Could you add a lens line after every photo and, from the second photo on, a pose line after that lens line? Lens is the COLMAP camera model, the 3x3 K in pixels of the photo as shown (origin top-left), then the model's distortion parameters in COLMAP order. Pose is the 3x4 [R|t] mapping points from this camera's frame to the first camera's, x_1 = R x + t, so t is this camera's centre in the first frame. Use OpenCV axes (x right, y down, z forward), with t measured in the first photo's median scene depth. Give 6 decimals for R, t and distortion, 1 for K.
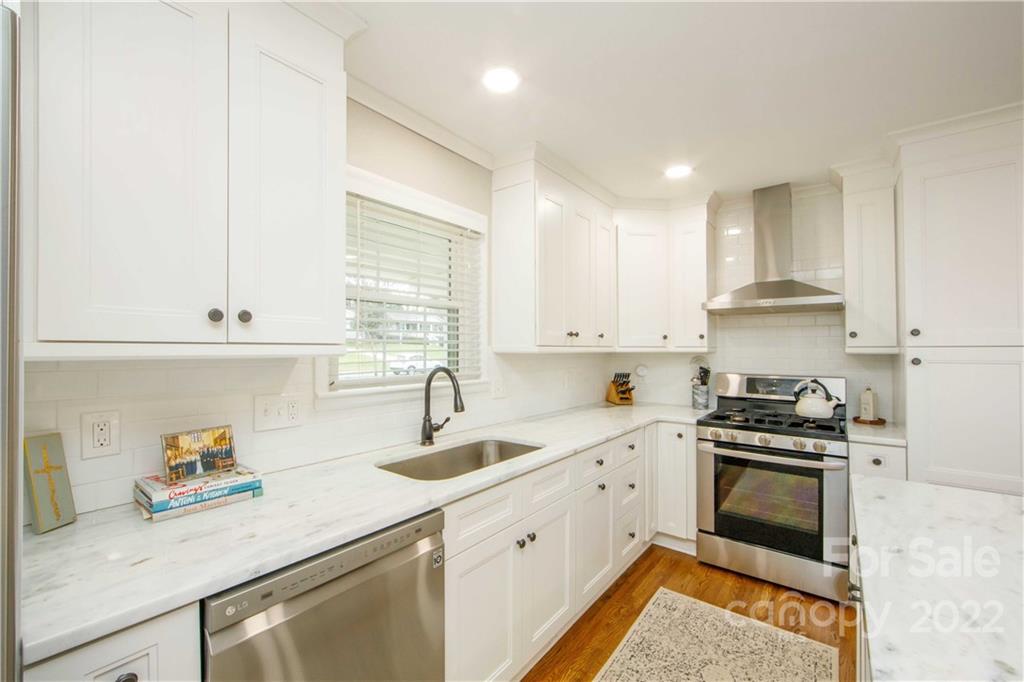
lens RADIAL K [[414.7, 0, 510.1], [0, 414.7, 344.7], [0, 0, 1]] dist [-0.013187, 0.002147]
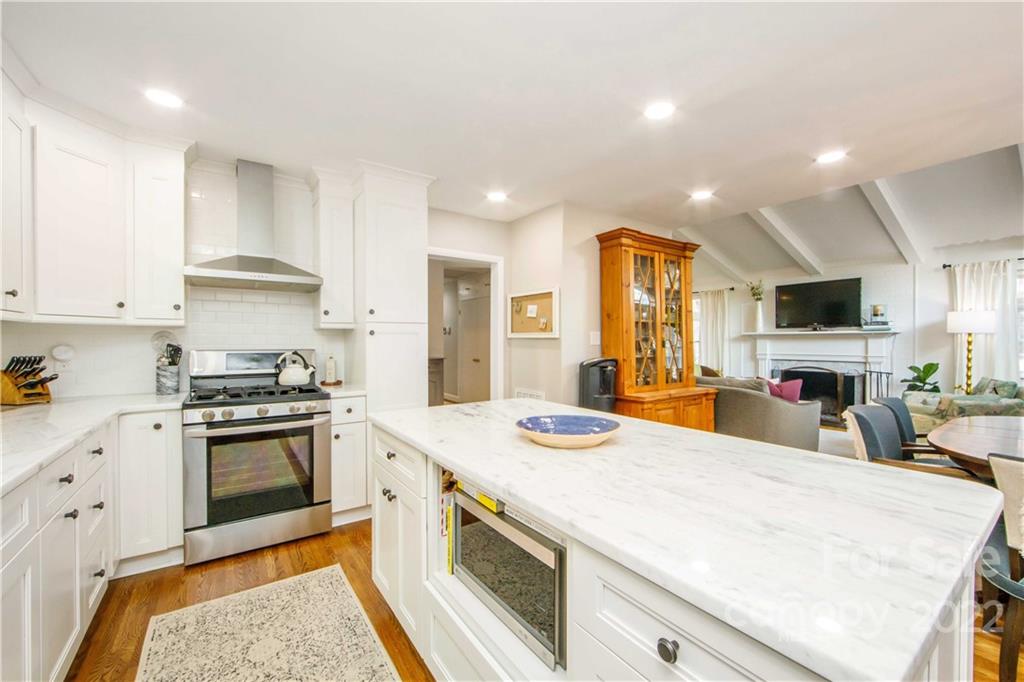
lens RADIAL K [[414.7, 0, 515.5], [0, 414.7, 343.0], [0, 0, 1]] dist [-0.013187, 0.002147]
pose [[0.285880, -0.009809, 0.958215, -0.180155], [-0.010477, 0.999856, 0.013361, 0.043992], [-0.958208, -0.013859, 0.285736, 0.114476]]
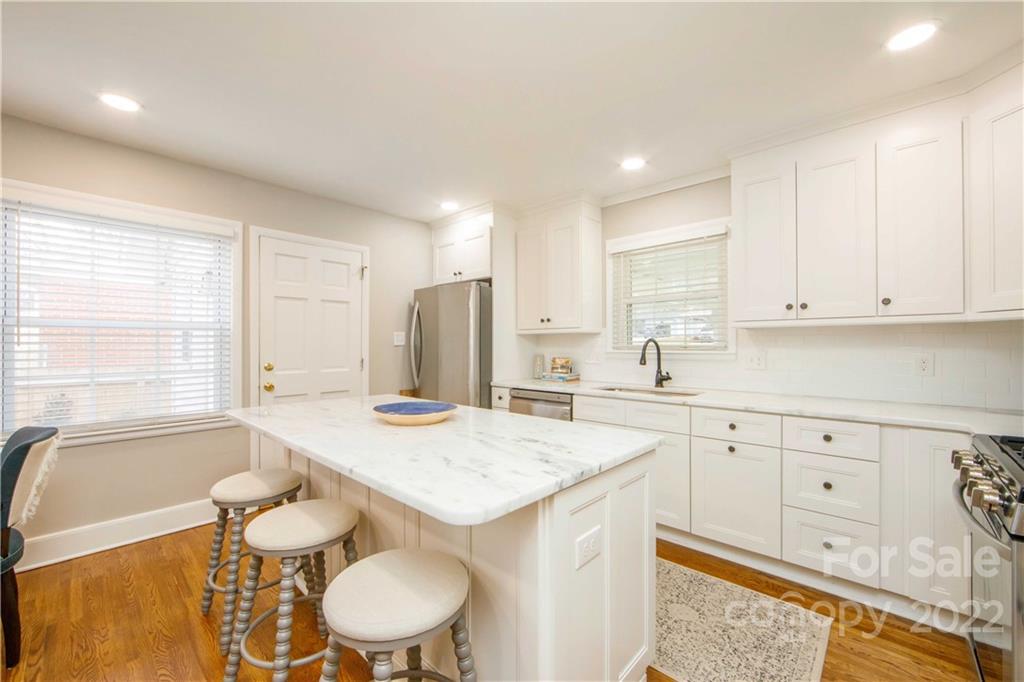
lens RADIAL K [[414.7, 0, 512.2], [0, 414.7, 341.7], [0, 0, 1]] dist [-0.013187, 0.002147]
pose [[-0.080739, -0.008371, -0.996700, 1.194931], [0.013737, 0.999860, -0.009510, 0.057769], [0.996641, -0.014460, -0.080613, 0.458892]]
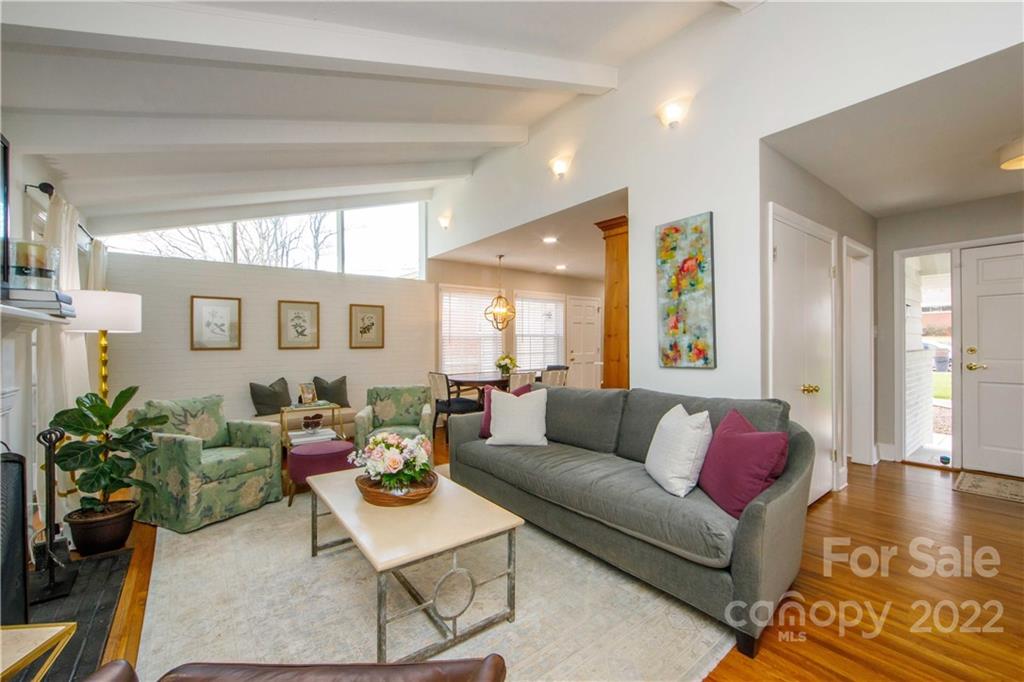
lens RADIAL K [[414.7, 0, 516.3], [0, 414.7, 343.1], [0, 0, 1]] dist [-0.013187, 0.002147]
pose [[-0.244268, 0.001789, -0.969706, 3.224674], [0.020705, 0.999780, -0.003371, 0.053461], [0.969487, -0.020901, -0.244251, -0.056144]]
